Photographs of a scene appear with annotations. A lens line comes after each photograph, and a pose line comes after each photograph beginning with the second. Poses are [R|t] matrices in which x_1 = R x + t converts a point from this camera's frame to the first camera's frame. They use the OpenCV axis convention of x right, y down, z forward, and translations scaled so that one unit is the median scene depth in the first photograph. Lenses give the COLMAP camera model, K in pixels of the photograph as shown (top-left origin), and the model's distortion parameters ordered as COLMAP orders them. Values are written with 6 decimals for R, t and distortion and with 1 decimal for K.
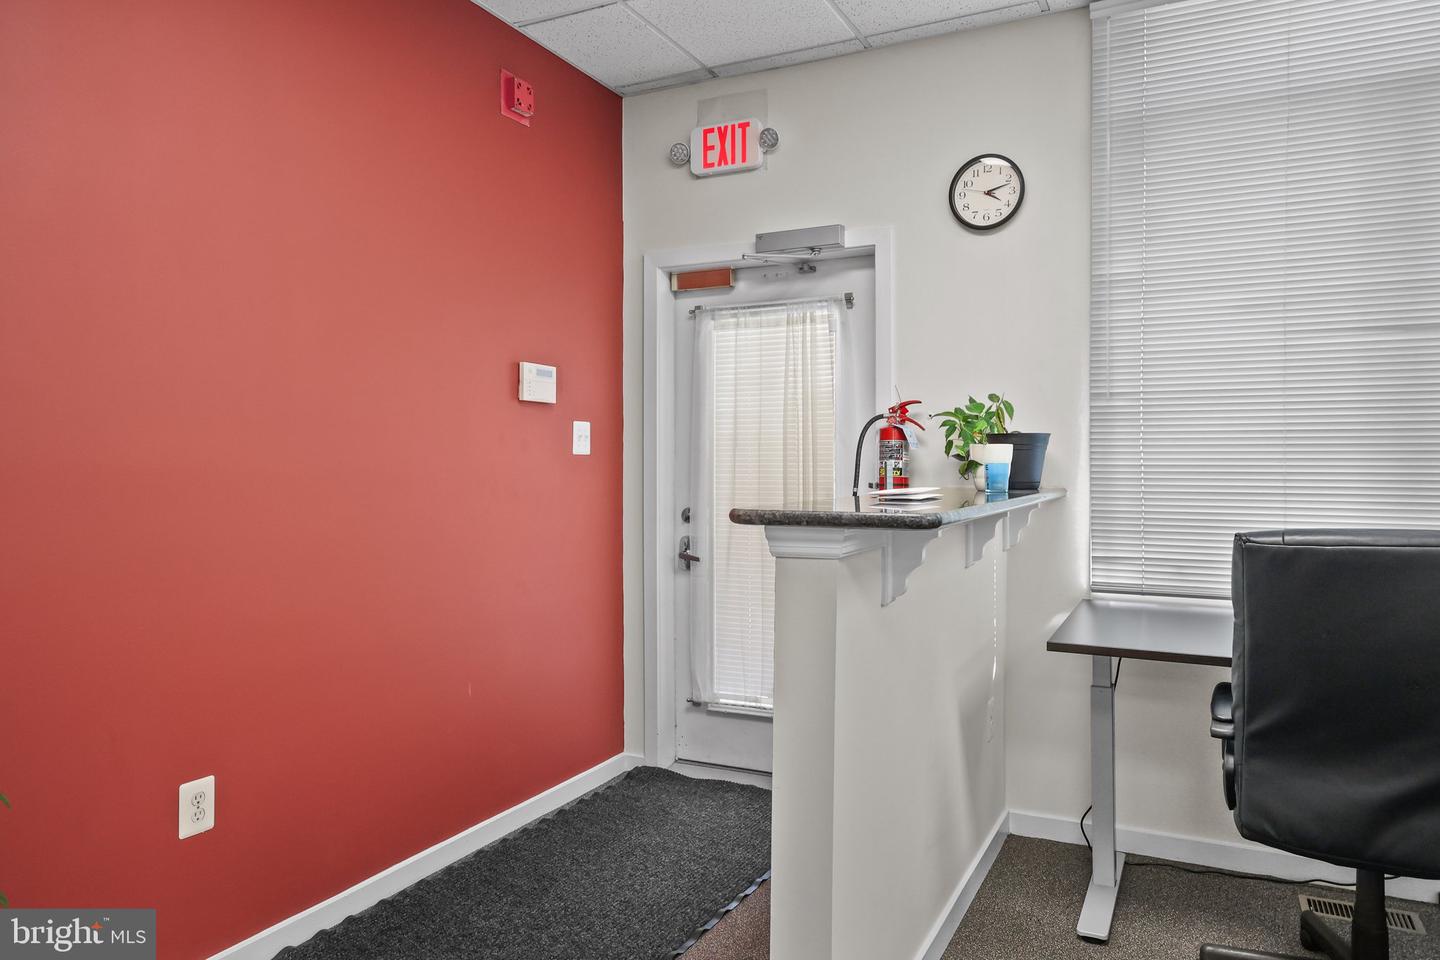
lens RADIAL K [[966.5, 0, 723.8], [0, 966.5, 474.9], [0, 0, 1]] dist [-0.049500, -0.001561]
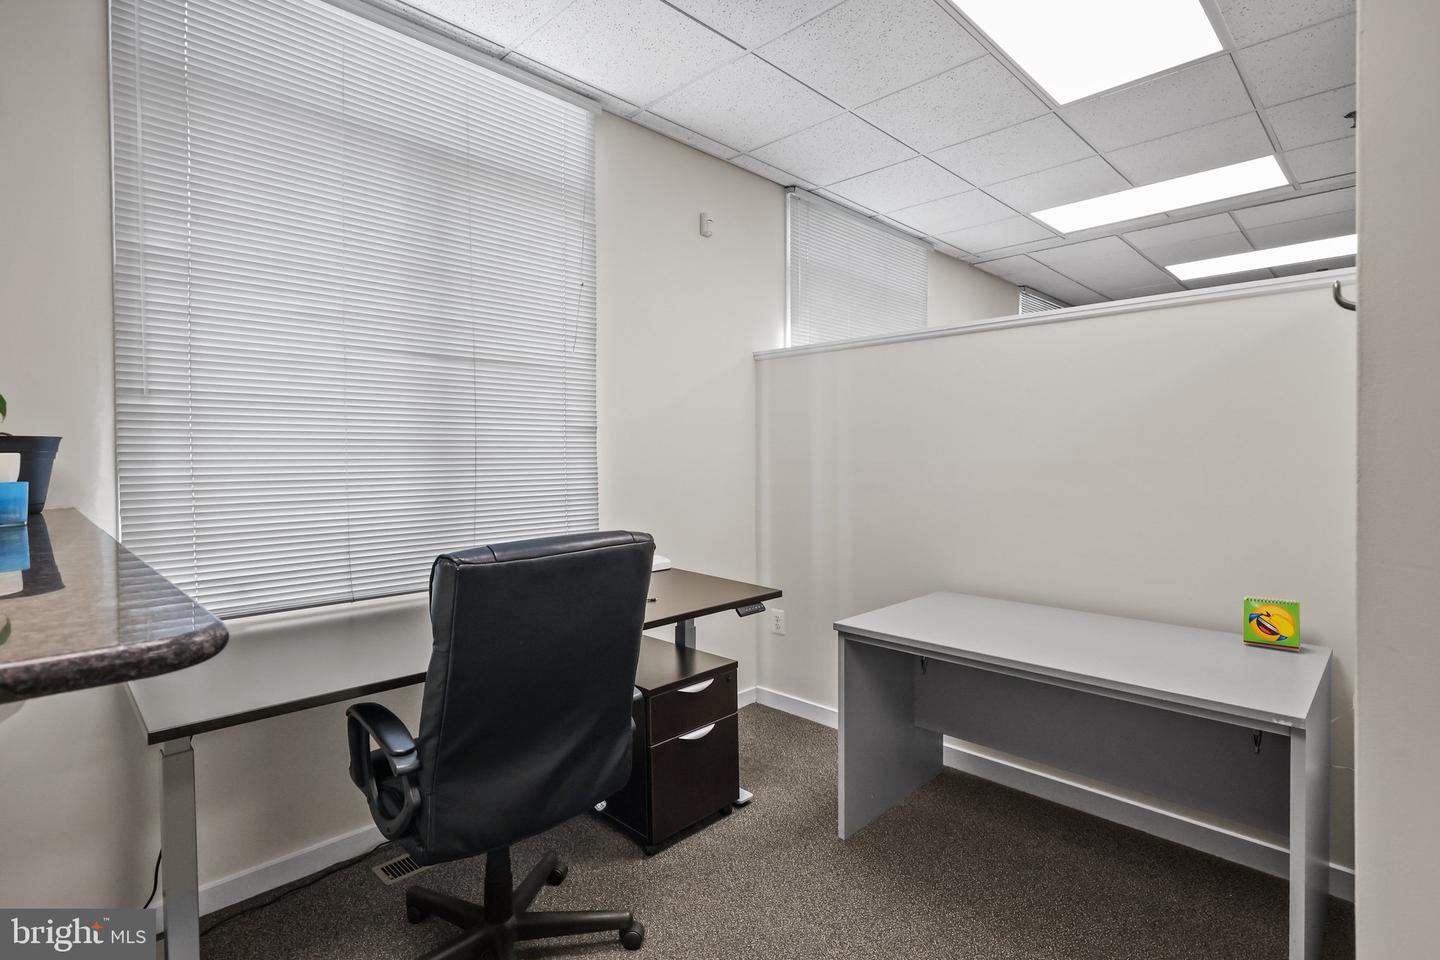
lens RADIAL K [[697.2, 0, 722.0], [0, 697.2, 468.1], [0, 0, 1]] dist [-0.000547, 0.000503]
pose [[0.311611, -0.019571, 0.950008, -0.015080], [0.014543, 0.999769, 0.015826, -0.020251], [-0.950098, 0.008884, 0.311824, 0.346736]]
